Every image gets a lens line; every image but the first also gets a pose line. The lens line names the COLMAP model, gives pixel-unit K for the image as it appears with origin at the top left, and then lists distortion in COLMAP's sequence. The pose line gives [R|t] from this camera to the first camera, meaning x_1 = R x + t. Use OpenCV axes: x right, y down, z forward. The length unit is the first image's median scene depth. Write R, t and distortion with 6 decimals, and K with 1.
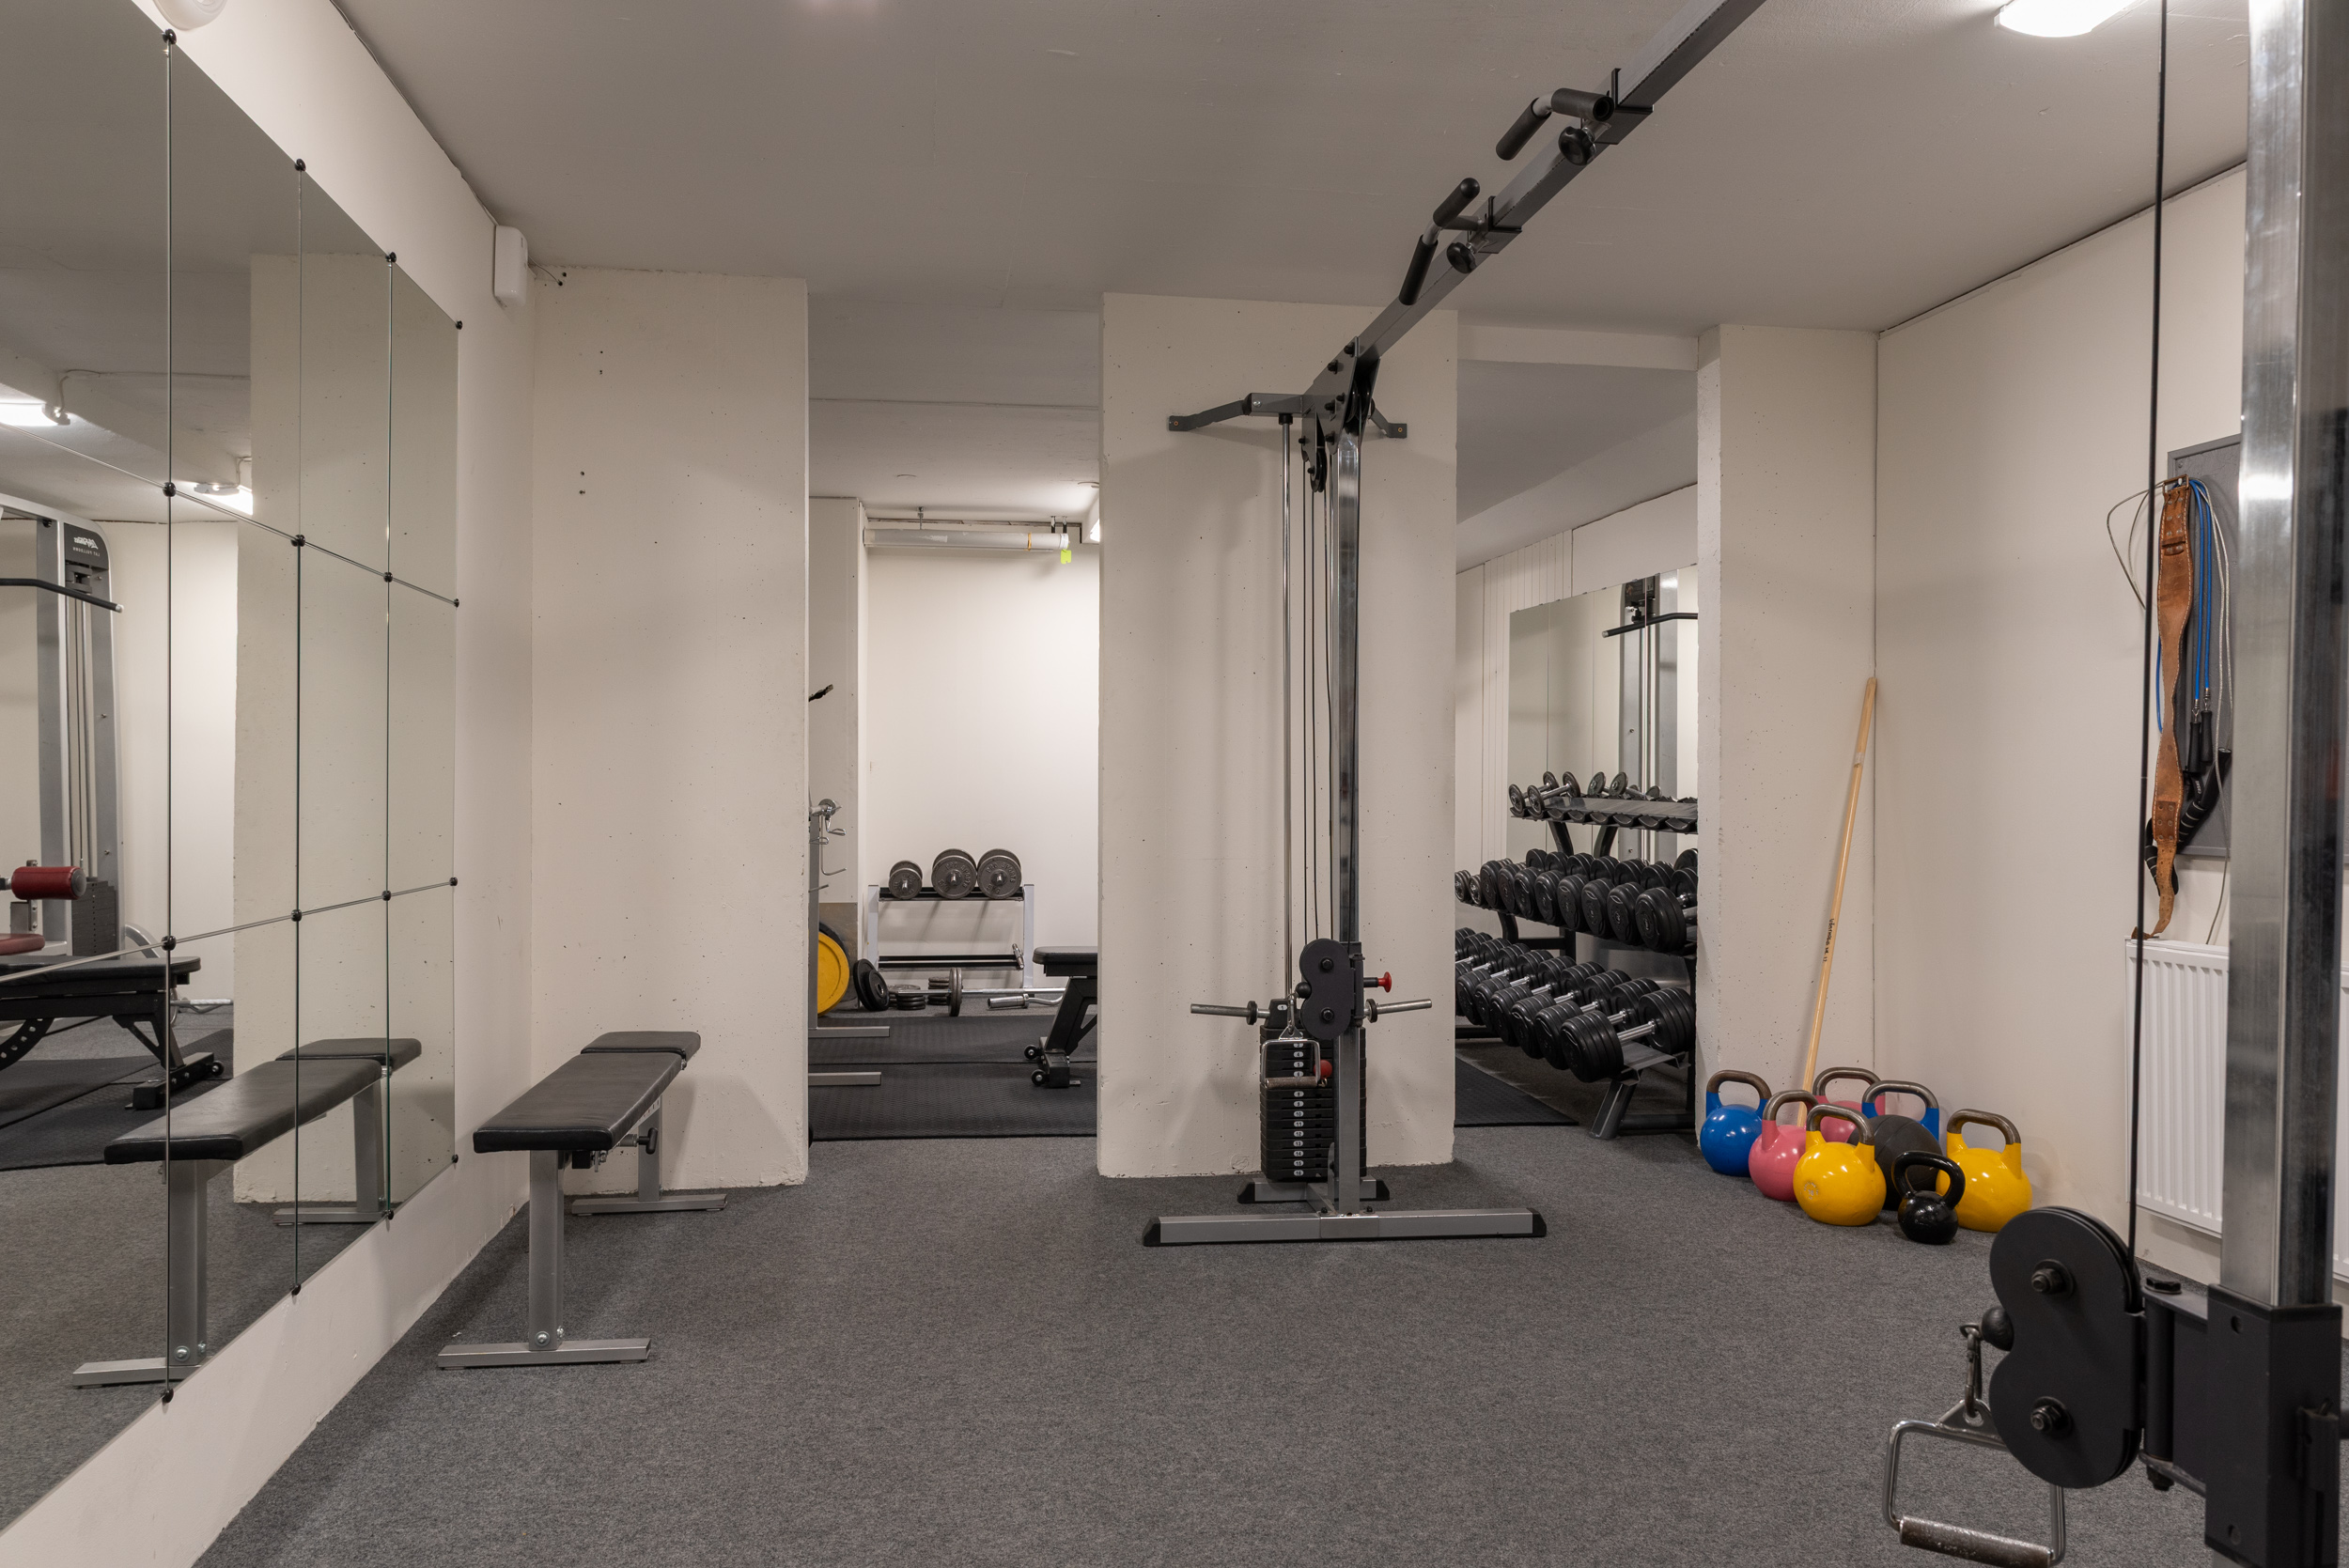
lens RADIAL K [[1621.6, 0, 1174.5], [0, 1621.6, 784.0], [0, 0, 1]] dist [0.001578, 0.000684]
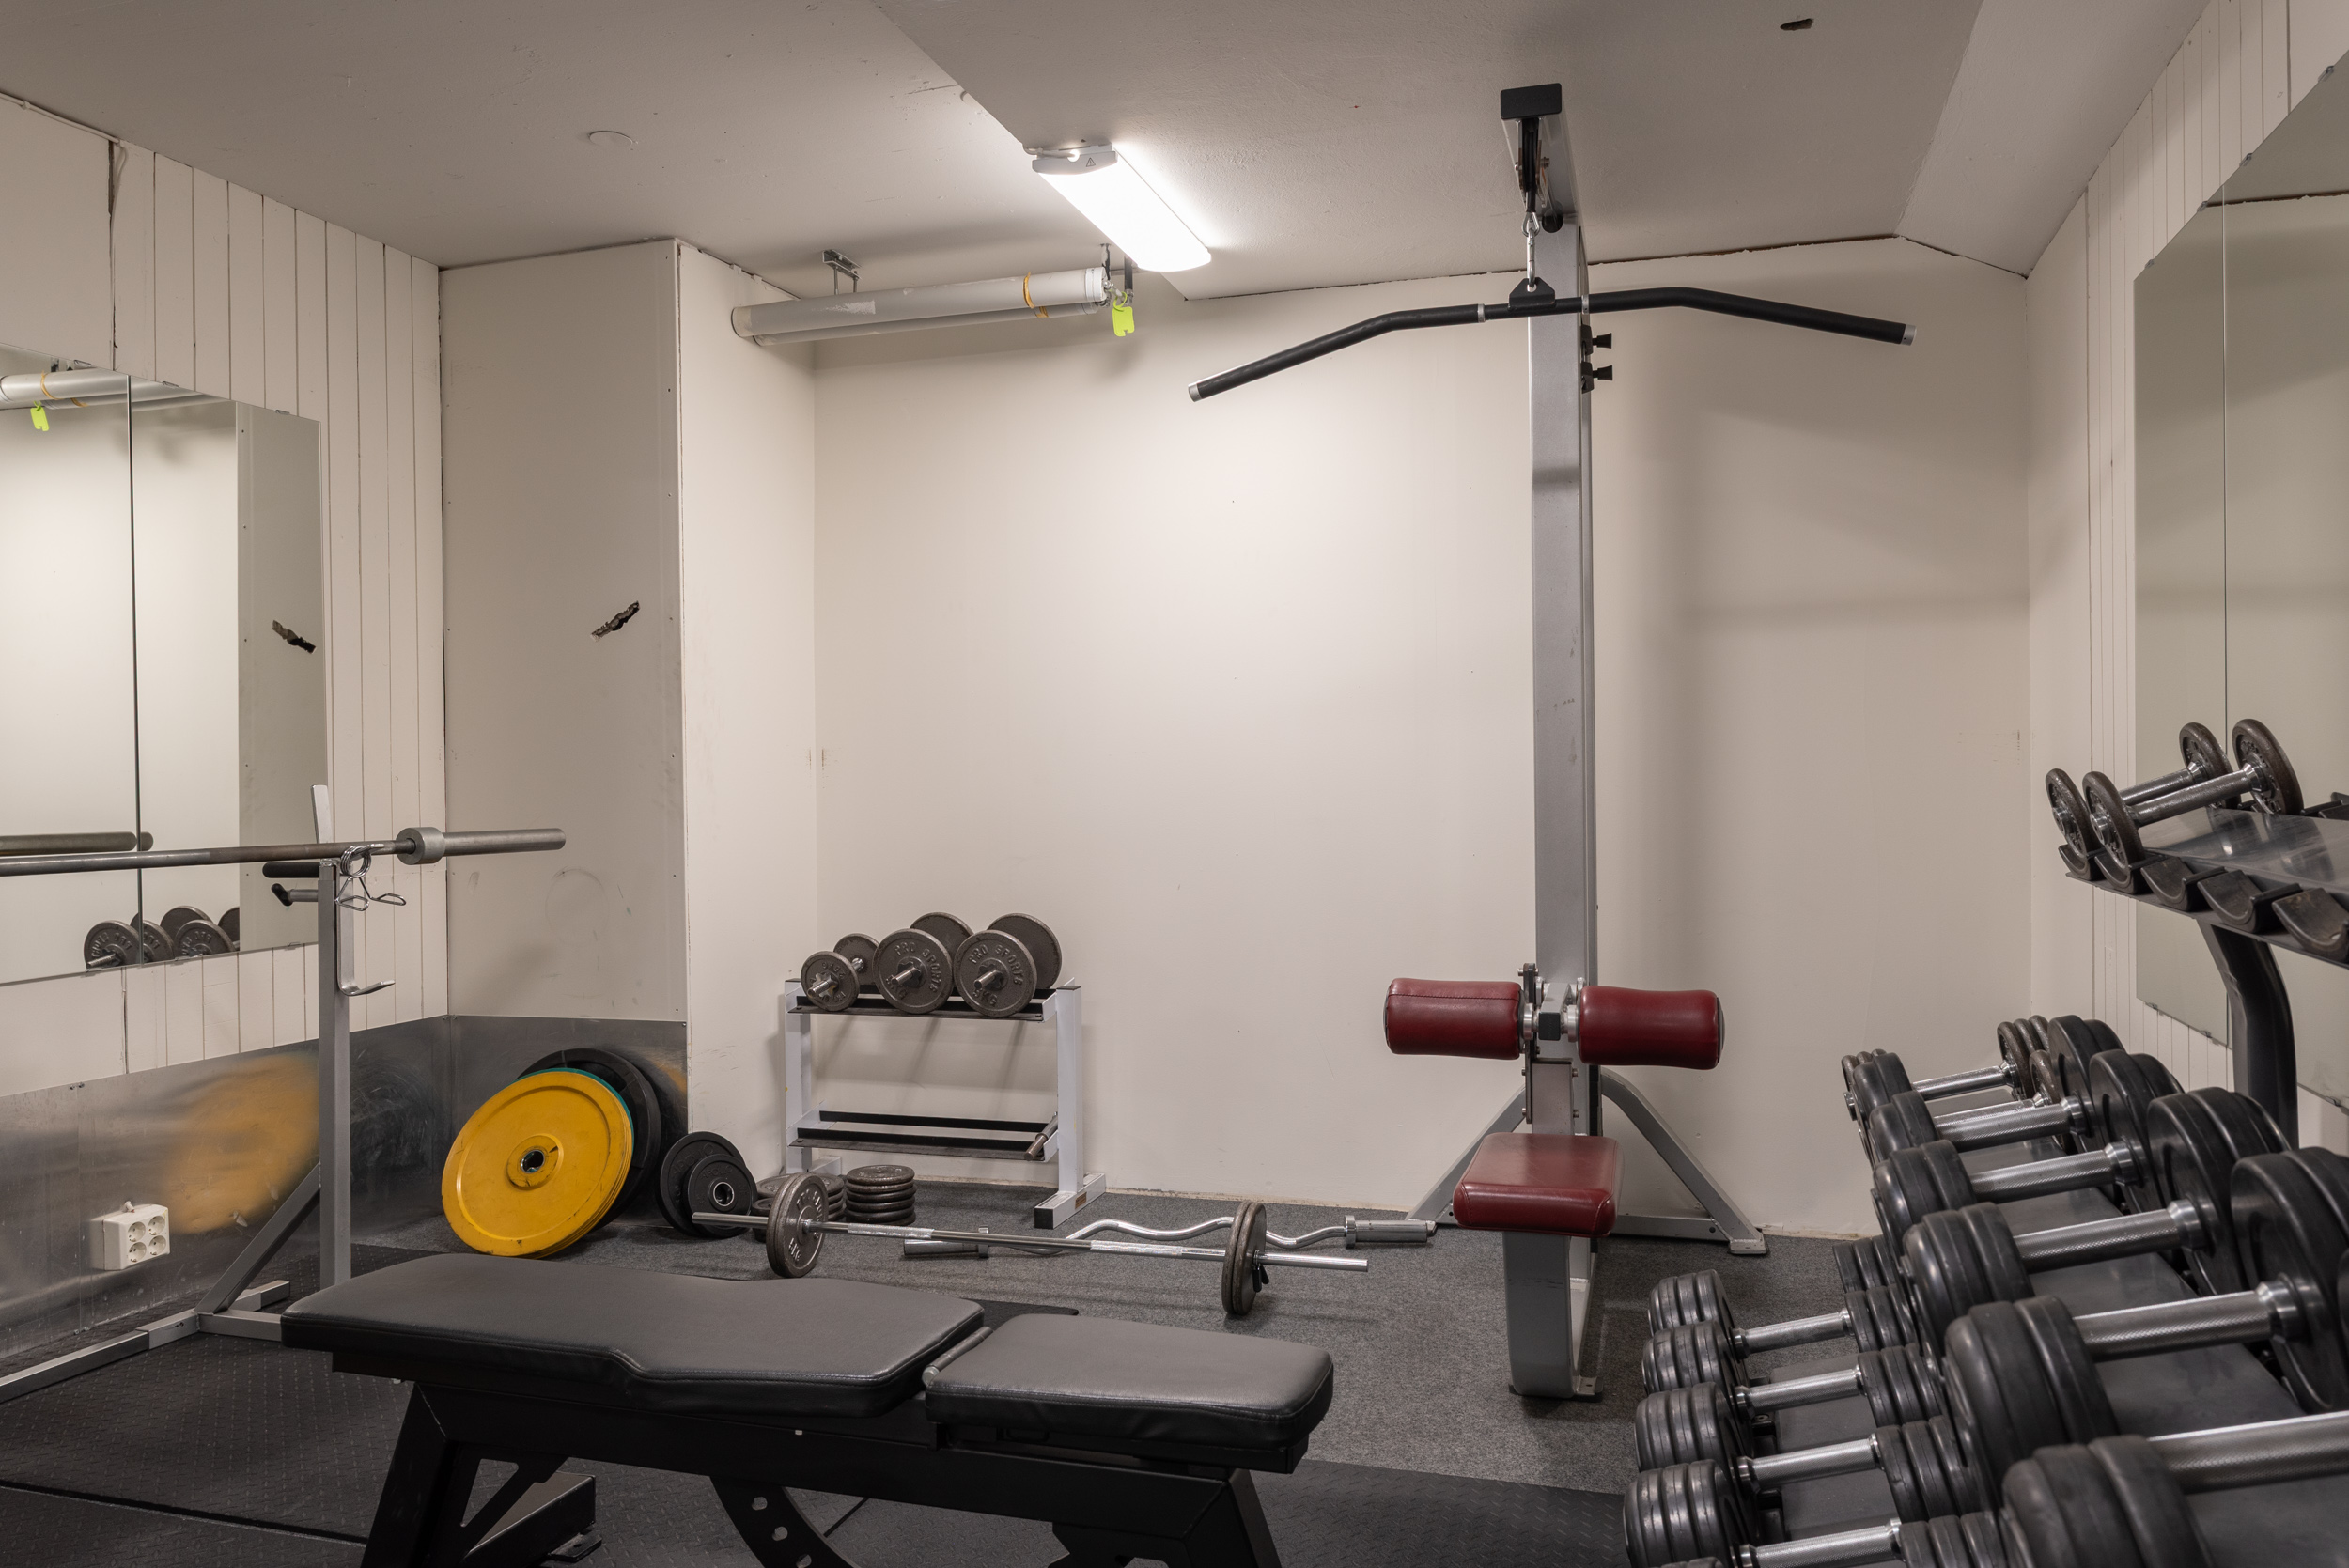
lens RADIAL K [[1672.0, 0, 1174.5], [0, 1672.0, 784.0], [0, 0, 1]] dist [-0.002726, -0.002702]
pose [[0.893981, -0.012568, -0.447928, 0.184428], [0.010927, 0.999921, -0.006246, 0.002937], [0.447971, 0.000690, 0.894048, 0.595959]]
